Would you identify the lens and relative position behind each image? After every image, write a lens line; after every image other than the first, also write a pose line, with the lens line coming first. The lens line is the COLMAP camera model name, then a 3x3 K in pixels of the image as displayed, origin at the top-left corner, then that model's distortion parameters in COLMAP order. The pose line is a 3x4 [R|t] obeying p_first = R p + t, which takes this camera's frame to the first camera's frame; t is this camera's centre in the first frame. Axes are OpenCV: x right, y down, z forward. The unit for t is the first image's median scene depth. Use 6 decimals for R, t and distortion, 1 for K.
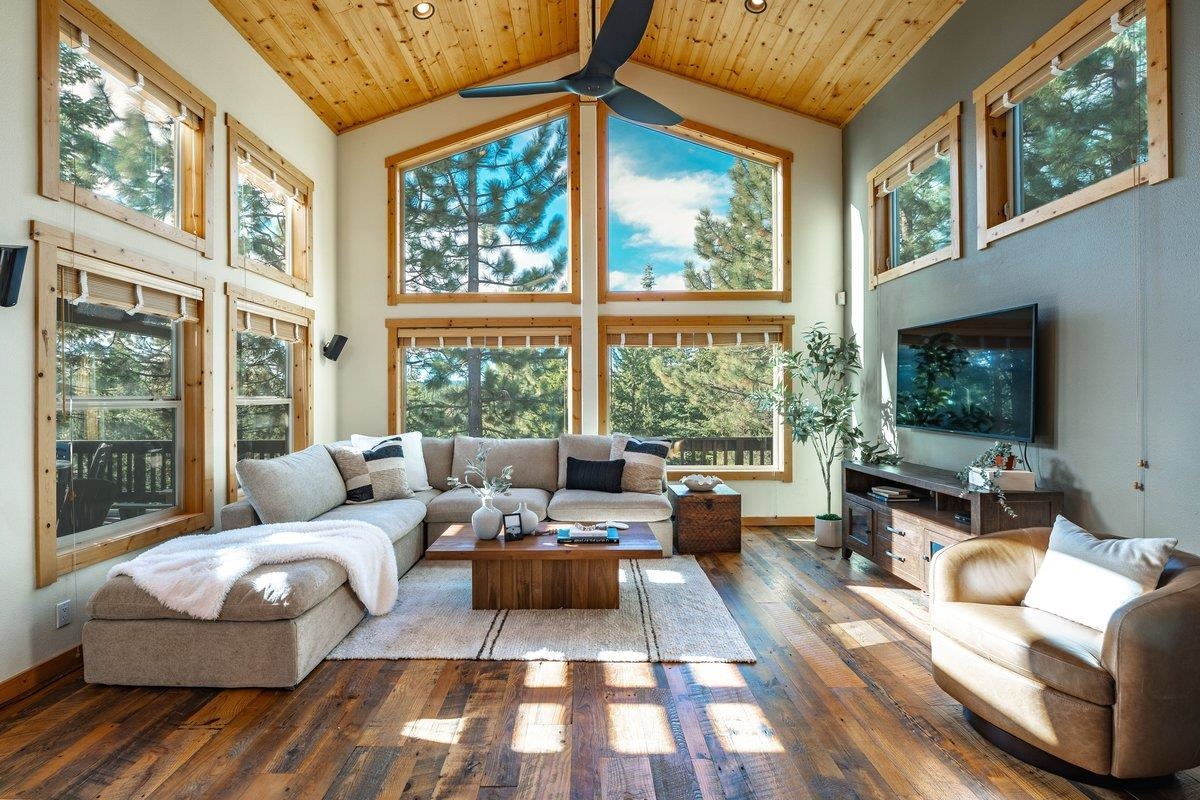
lens RADIAL K [[552.0, 0, 574.8], [0, 552.0, 400.1], [0, 0, 1]] dist [-0.004012, -0.001158]
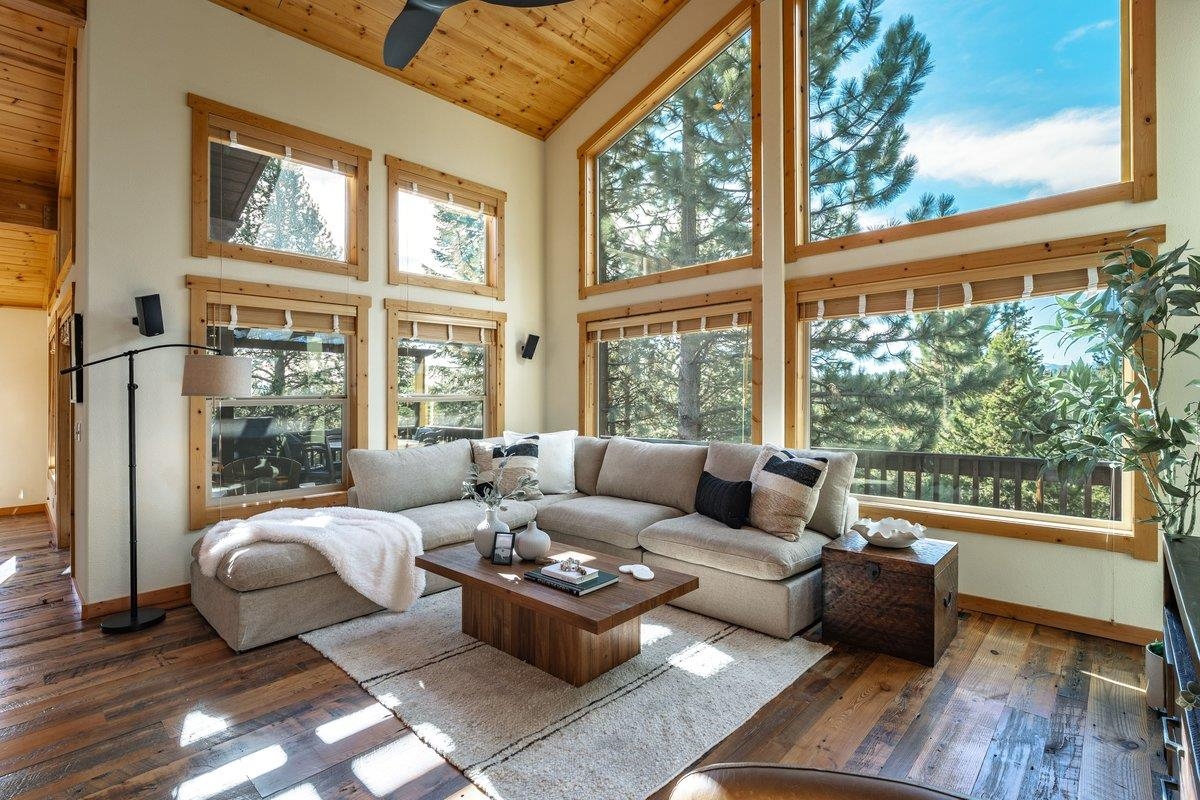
lens RADIAL K [[566.3, 0, 595.6], [0, 566.3, 396.5], [0, 0, 1]] dist [-0.005702, -0.000809]
pose [[0.734764, -0.001409, -0.678322, 0.411496], [0.003459, 0.999993, 0.001670, -0.002553], [0.678315, -0.003573, 0.734763, 0.324690]]
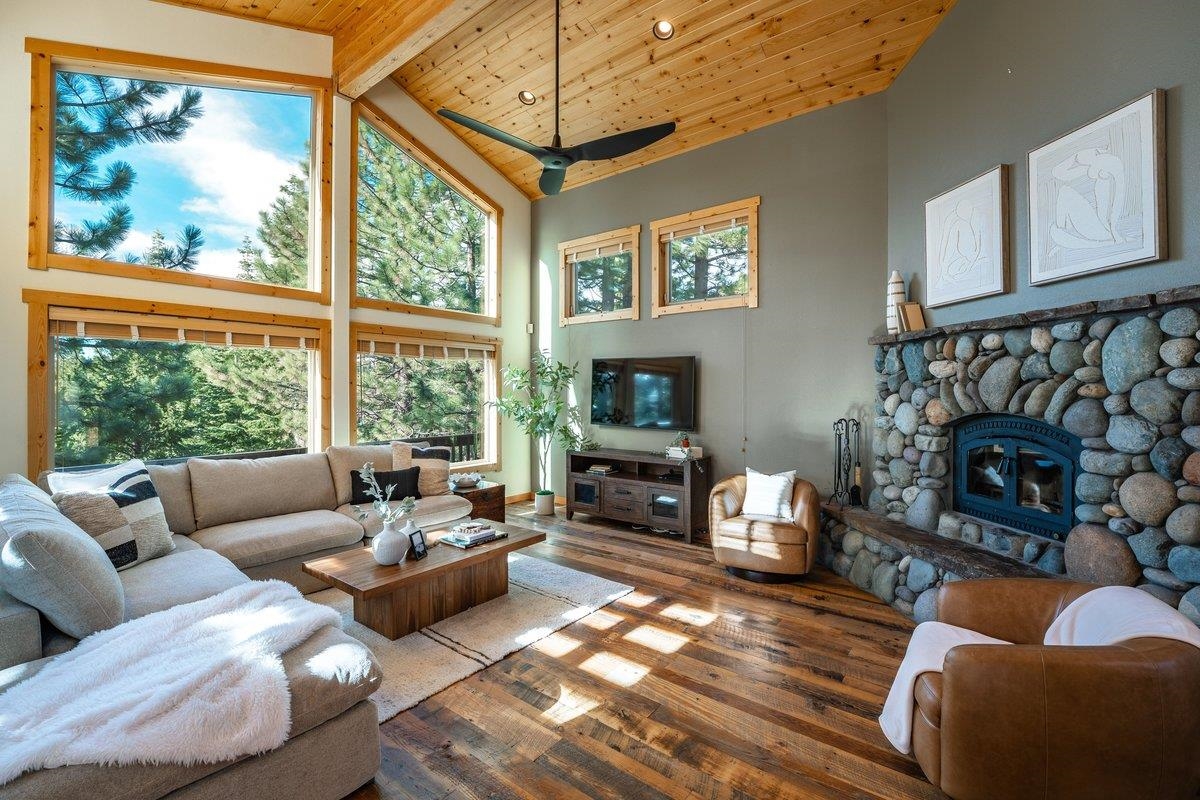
lens RADIAL K [[513.7, 0, 595.2], [0, 513.7, 398.8], [0, 0, 1]] dist [-0.020198, -0.000363]
pose [[0.605893, -0.005587, 0.795526, -0.459435], [-0.001099, 0.999969, 0.007860, -0.027779], [-0.795545, -0.005637, 0.605868, 0.137702]]
